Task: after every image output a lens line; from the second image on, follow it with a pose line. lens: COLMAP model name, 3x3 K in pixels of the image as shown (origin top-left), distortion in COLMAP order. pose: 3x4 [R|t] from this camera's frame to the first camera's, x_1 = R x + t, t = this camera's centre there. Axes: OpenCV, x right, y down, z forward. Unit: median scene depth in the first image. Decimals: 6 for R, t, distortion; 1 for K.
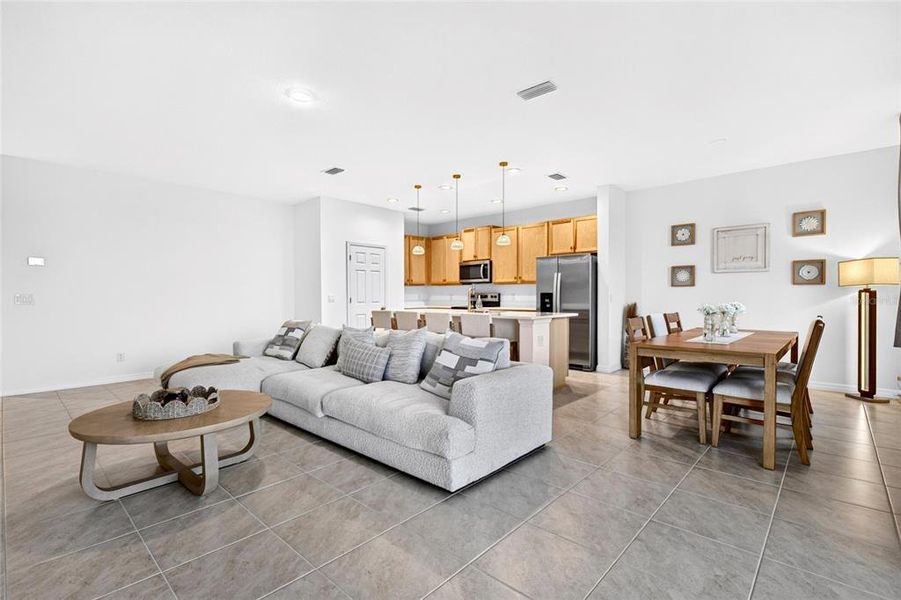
lens RADIAL K [[402.3, 0, 450.4], [0, 402.3, 304.9], [0, 0, 1]] dist [0.011355, -0.006530]
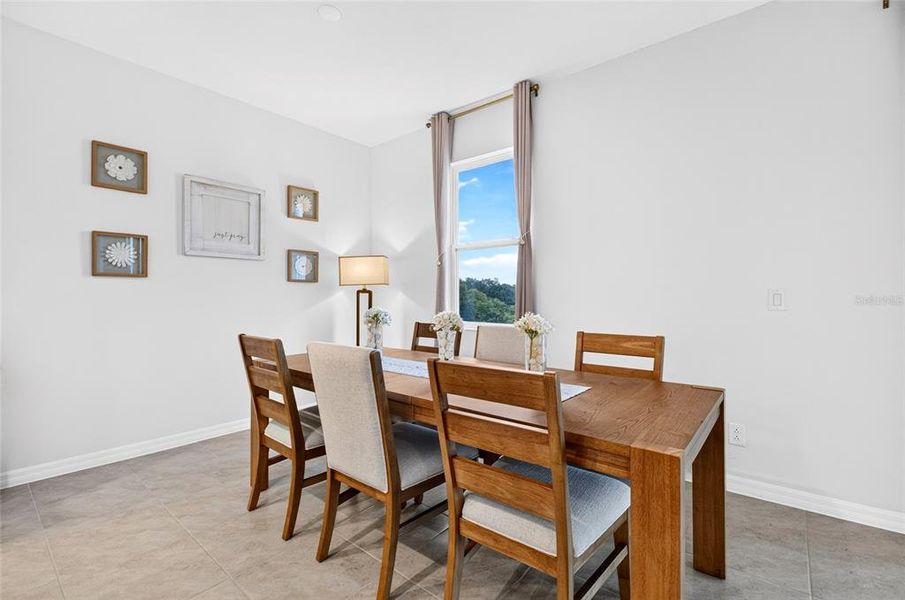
lens RADIAL K [[404.1, 0, 454.0], [0, 404.1, 291.1], [0, 0, 1]] dist [0.011355, -0.006530]
pose [[-0.053382, 0.012528, 0.998496, 0.075221], [0.021851, 0.999697, -0.011374, -0.014317], [-0.998335, 0.021211, -0.053640, 0.600025]]
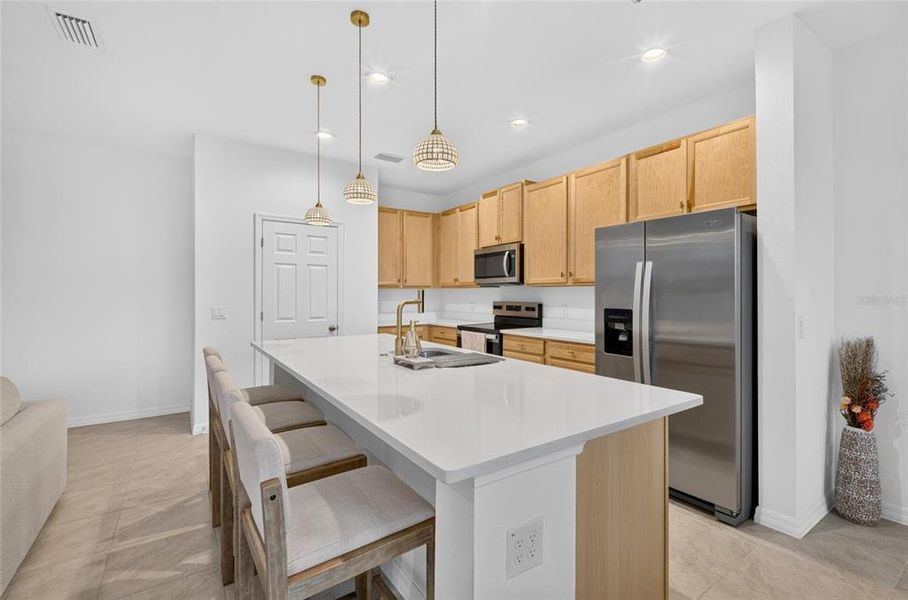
lens RADIAL K [[401.0, 0, 456.7], [0, 401.0, 298.7], [0, 0, 1]] dist [-0.004494, -0.002338]
pose [[0.975155, 0.004302, -0.221480, 0.170232], [-0.006942, 0.999914, -0.011143, -0.035547], [0.221413, 0.012403, 0.975101, 0.560182]]
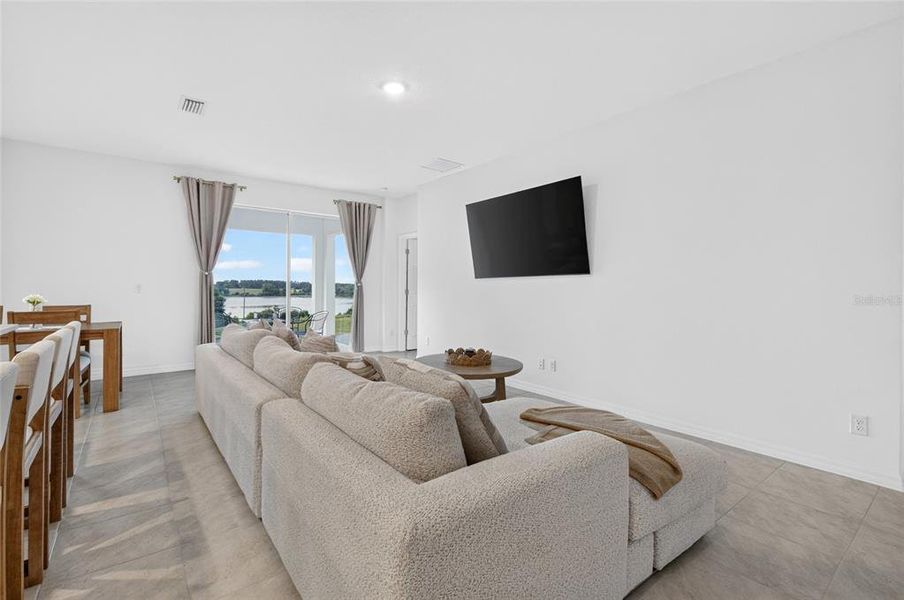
lens RADIAL K [[403.6, 0, 447.0], [0, 403.6, 295.0], [0, 0, 1]] dist [0.011355, -0.006530]
pose [[-0.984320, -0.009120, 0.176155, -0.361494], [-0.002076, 0.999192, 0.040126, -0.025765], [-0.176378, 0.039131, -0.983544, 1.013834]]
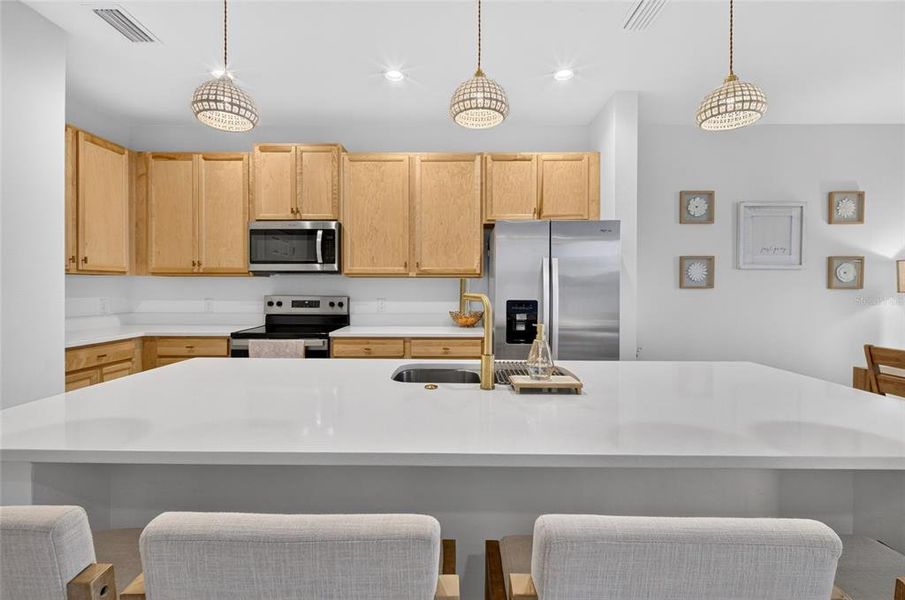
lens RADIAL K [[404.1, 0, 453.2], [0, 404.1, 291.8], [0, 0, 1]] dist [0.011355, -0.006530]
pose [[0.744515, -0.002346, 0.667601, -0.129447], [0.011486, 0.999891, -0.009295, -0.036945], [-0.667507, 0.014588, 0.744461, 0.737354]]
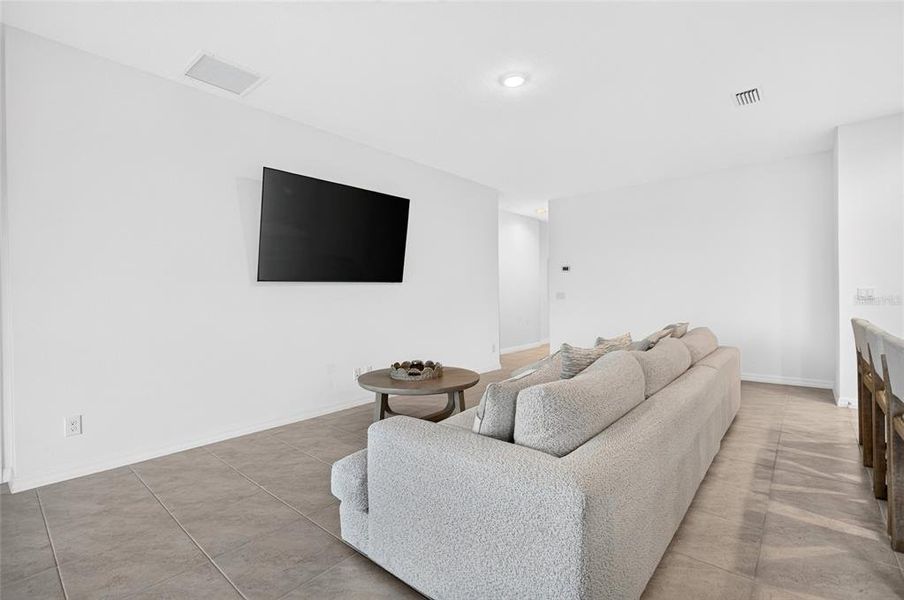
lens RADIAL K [[403.6, 0, 458.2], [0, 403.6, 292.0], [0, 0, 1]] dist [0.011355, -0.006530]
pose [[0.028457, -0.005205, -0.999581, 0.291329], [-0.006150, 0.999967, -0.005382, -0.011373], [0.999576, 0.006301, 0.028424, 0.425851]]
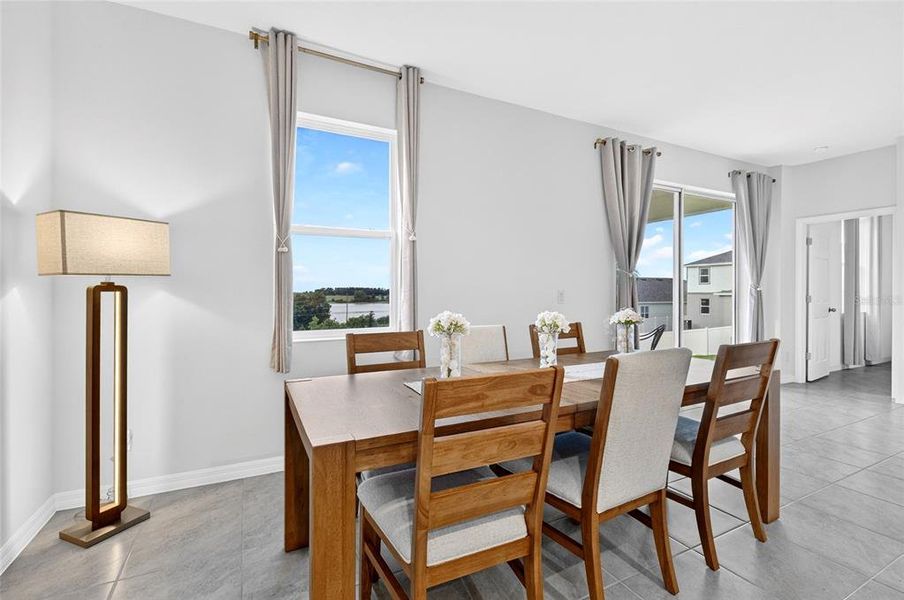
lens RADIAL K [[403.6, 0, 452.9], [0, 403.6, 294.9], [0, 0, 1]] dist [0.011355, -0.006530]
pose [[-0.932938, 0.001574, 0.360033, 0.357412], [0.011266, 0.999628, 0.024822, -0.023877], [-0.359861, 0.027213, -0.932609, 0.911456]]
